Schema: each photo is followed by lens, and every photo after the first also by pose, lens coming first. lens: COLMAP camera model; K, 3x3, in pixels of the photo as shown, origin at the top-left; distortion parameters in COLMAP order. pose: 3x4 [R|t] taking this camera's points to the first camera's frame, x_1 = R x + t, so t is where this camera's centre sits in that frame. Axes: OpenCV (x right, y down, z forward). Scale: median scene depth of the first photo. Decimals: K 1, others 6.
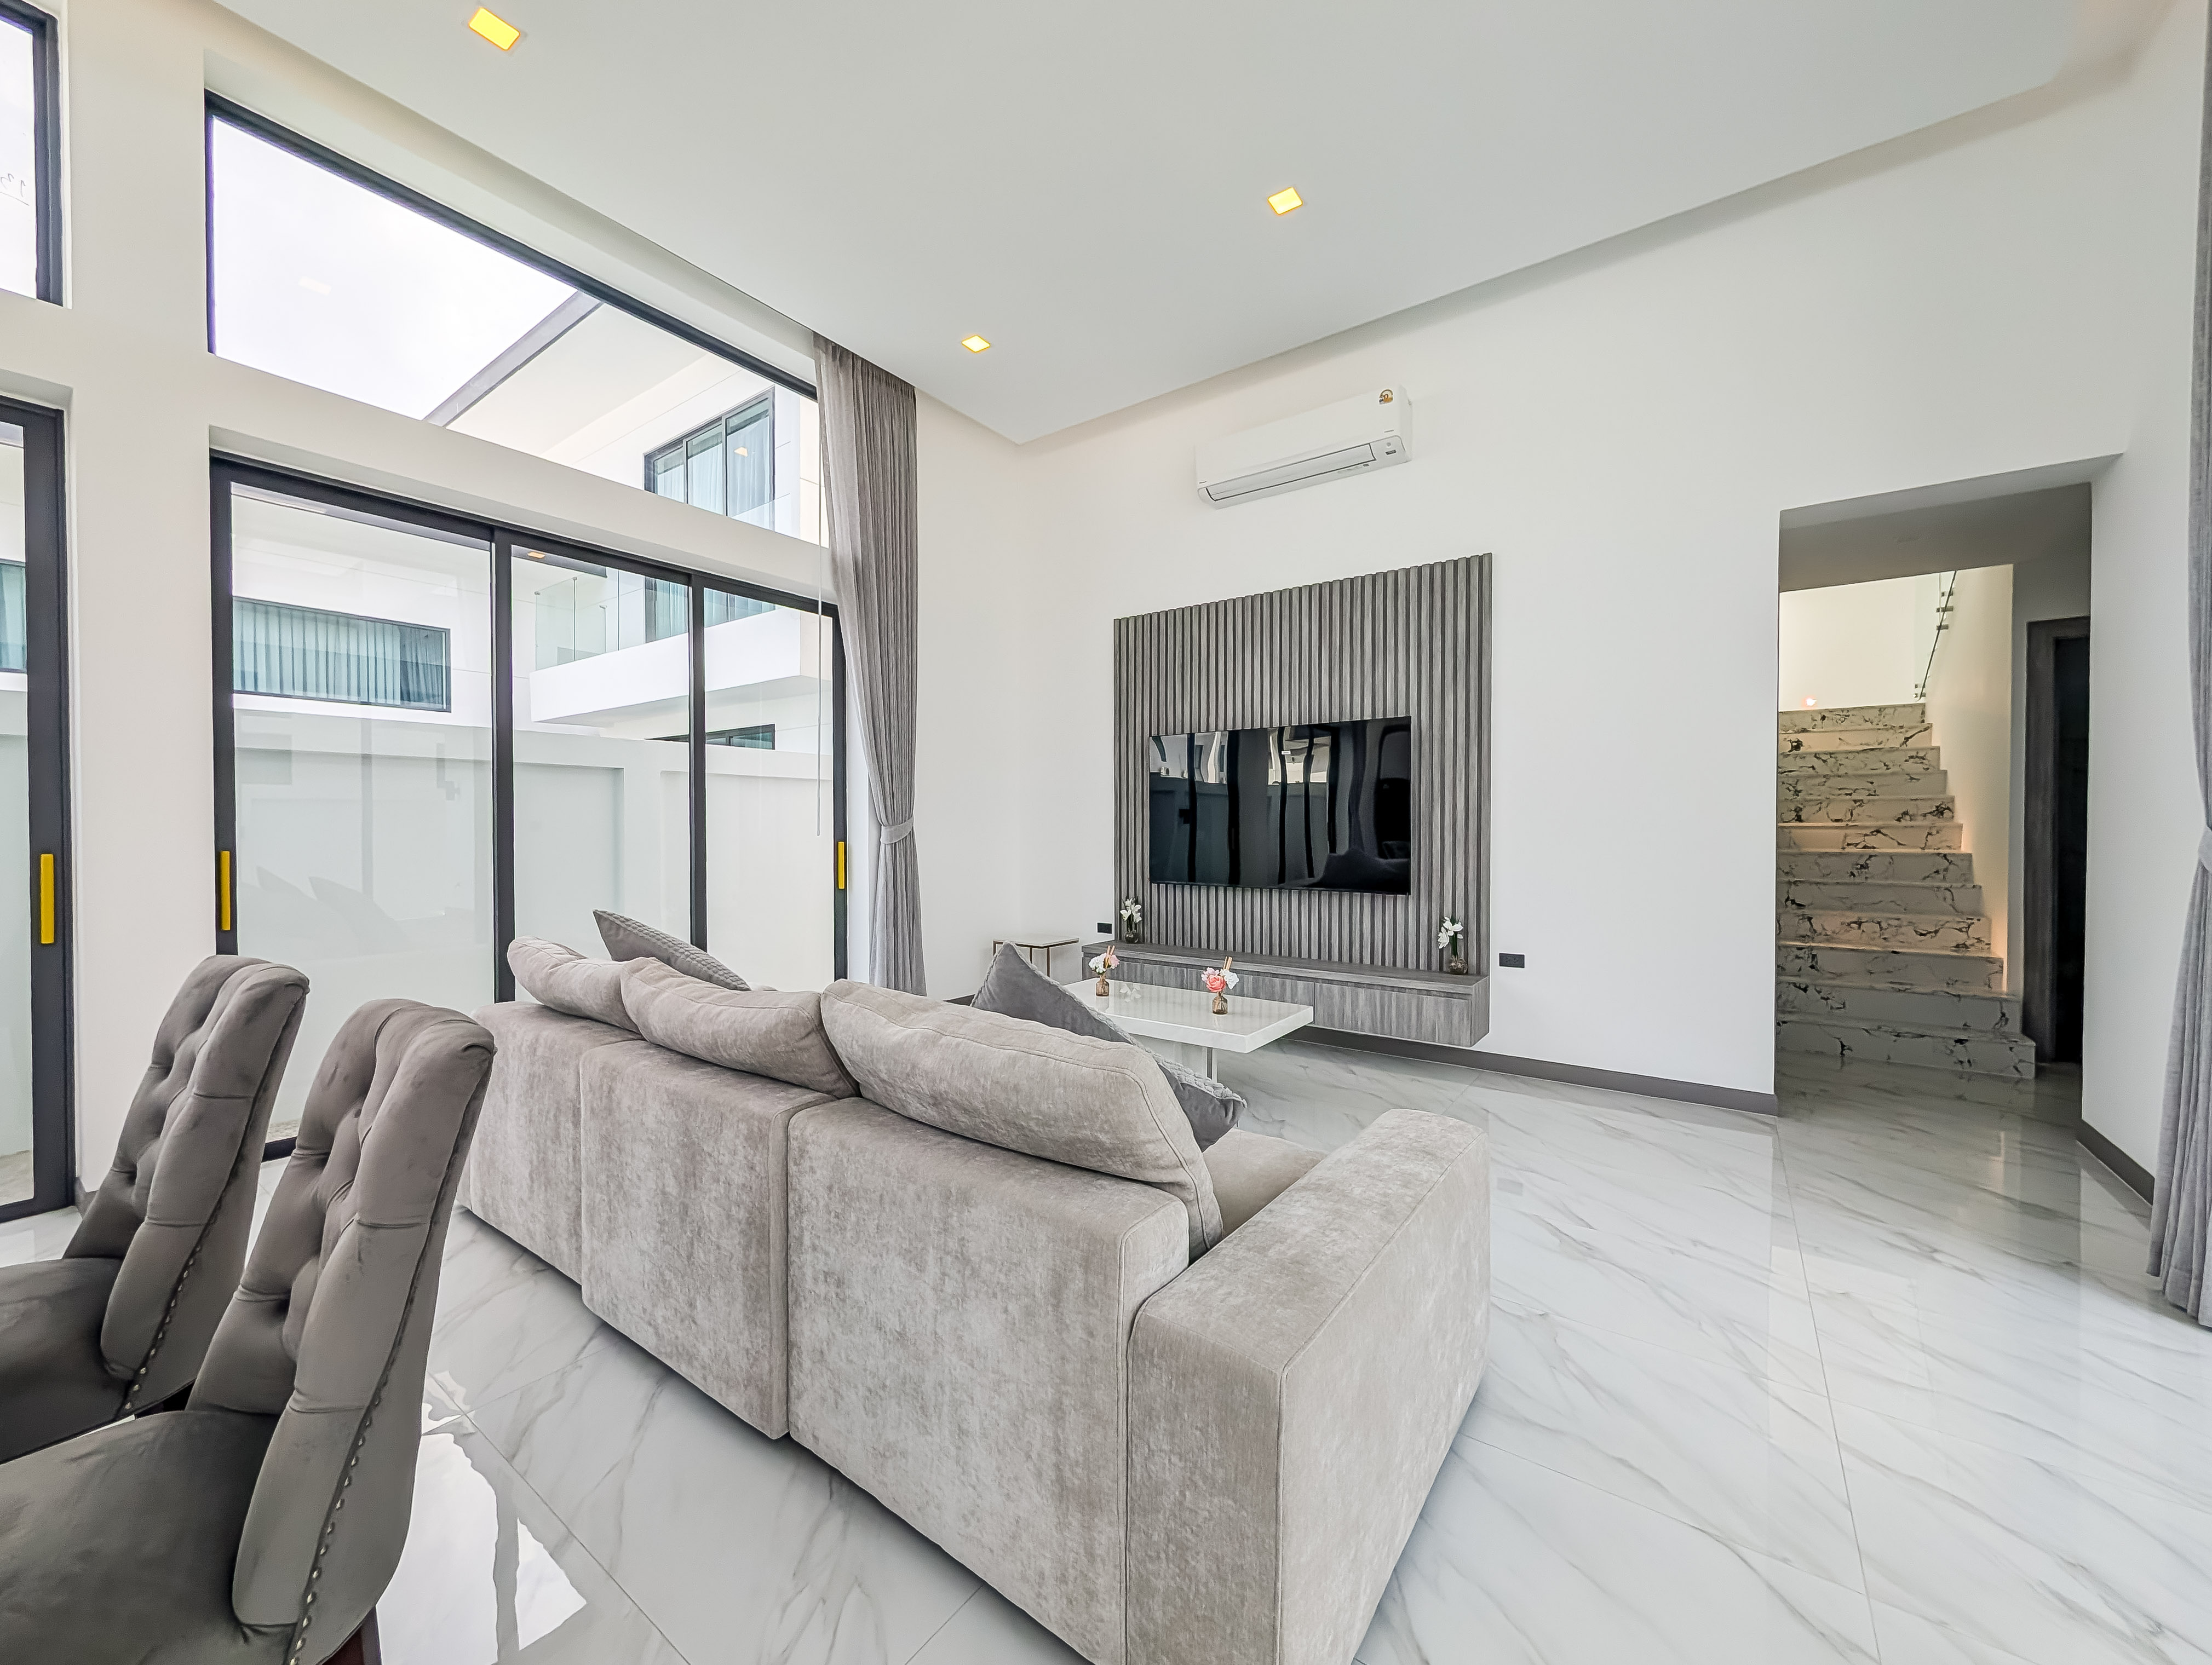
lens RADIAL K [[856.7, 0, 1093.1], [0, 856.7, 837.8], [0, 0, 1]] dist [0.005001, -0.000038]
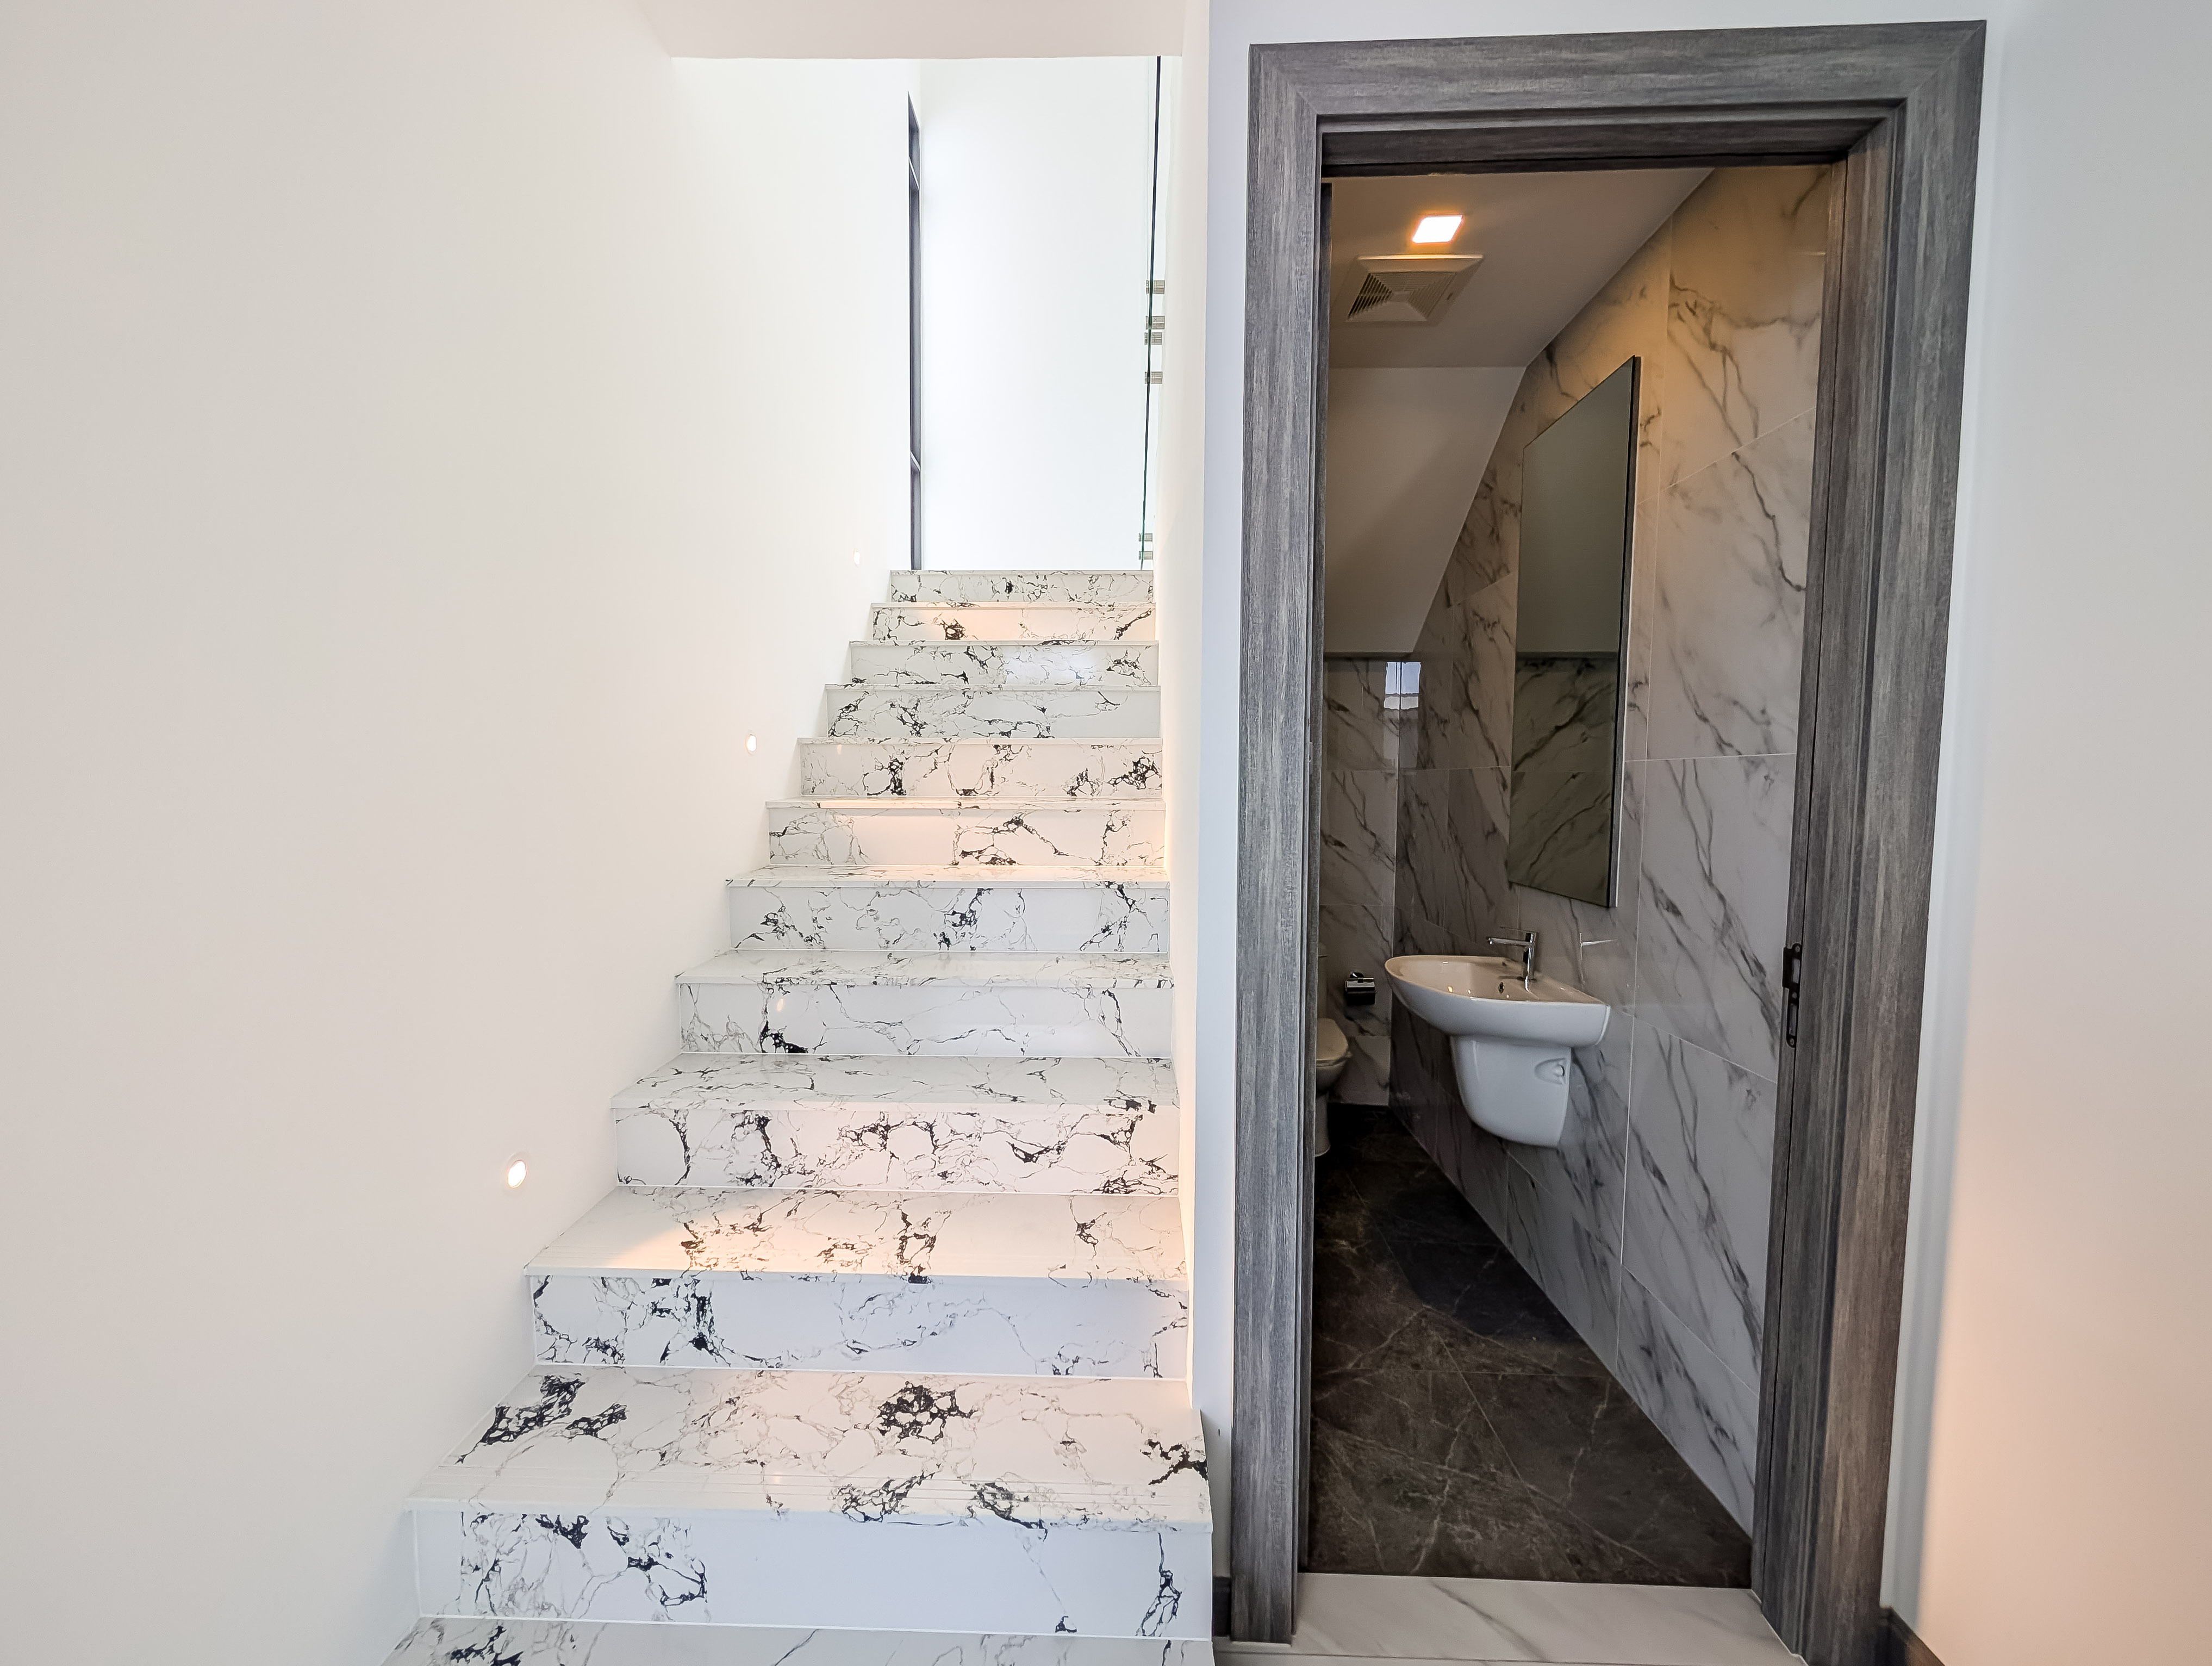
lens RADIAL K [[856.9, 0, 1107.0], [0, 856.9, 838.7], [0, 0, 1]] dist [0.005001, -0.000038]
pose [[0.825245, -0.029989, 0.563978, 0.707252], [0.001536, 0.998705, 0.050858, -0.019601], [-0.564773, -0.041104, 0.824222, 0.632826]]
